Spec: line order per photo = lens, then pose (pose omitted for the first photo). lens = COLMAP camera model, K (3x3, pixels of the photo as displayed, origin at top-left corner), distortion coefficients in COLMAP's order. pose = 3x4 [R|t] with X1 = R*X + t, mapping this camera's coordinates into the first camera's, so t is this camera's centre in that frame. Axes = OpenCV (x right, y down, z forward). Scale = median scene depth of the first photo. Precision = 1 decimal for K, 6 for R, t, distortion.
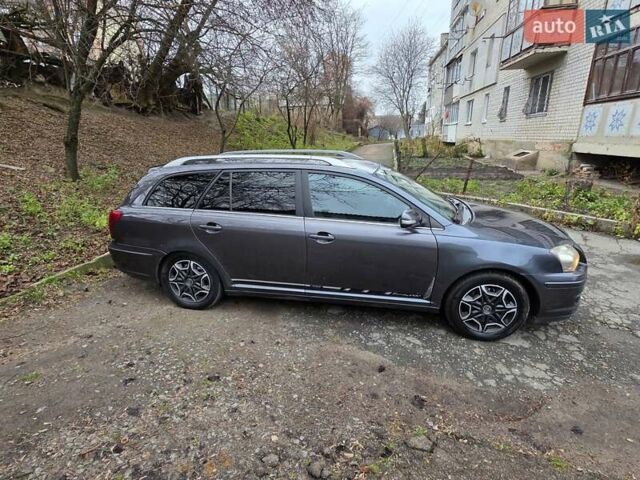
lens RADIAL K [[331.7, 0, 322.0], [0, 331.7, 238.5], [0, 0, 1]] dist [0.005611, 0.001002]
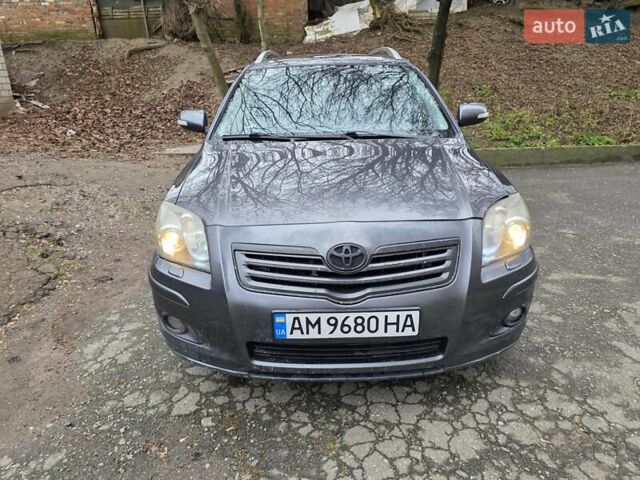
lens RADIAL K [[427.1, 0, 320.2], [0, 427.1, 244.8], [0, 0, 1]] dist [0.053394, -0.045210]
pose [[0.206315, 0.361289, -0.909343, 0.381191], [-0.275661, 0.913156, 0.300261, -0.049269], [0.938853, 0.188721, 0.287991, 0.284334]]
